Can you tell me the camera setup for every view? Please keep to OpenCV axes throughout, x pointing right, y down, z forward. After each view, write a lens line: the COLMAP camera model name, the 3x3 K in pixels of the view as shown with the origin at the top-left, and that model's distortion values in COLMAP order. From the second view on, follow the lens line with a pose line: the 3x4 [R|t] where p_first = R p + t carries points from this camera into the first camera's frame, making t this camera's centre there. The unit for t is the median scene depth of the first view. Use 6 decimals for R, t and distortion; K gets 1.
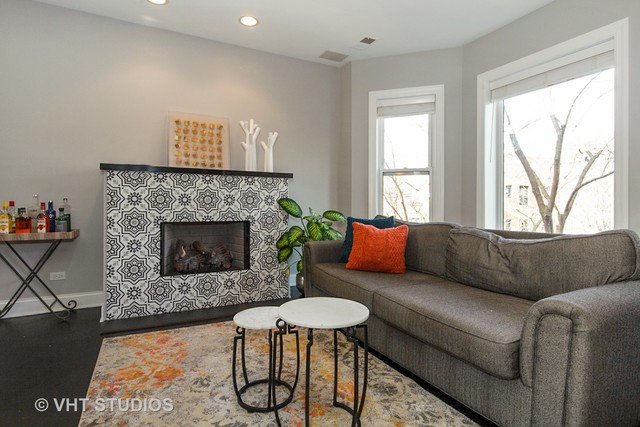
lens RADIAL K [[351.3, 0, 319.9], [0, 351.3, 212.7], [0, 0, 1]] dist [0.001839, 0.000354]
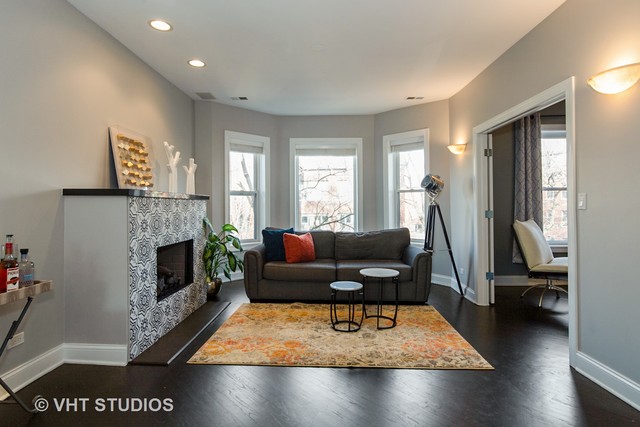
lens RADIAL K [[351.3, 0, 321.2], [0, 351.3, 208.7], [0, 0, 1]] dist [0.001839, 0.000354]
pose [[0.462475, -0.013696, 0.886527, -1.180698], [0.017113, 0.999832, 0.006518, -0.085446], [-0.886467, 0.012157, 0.462632, 0.139612]]
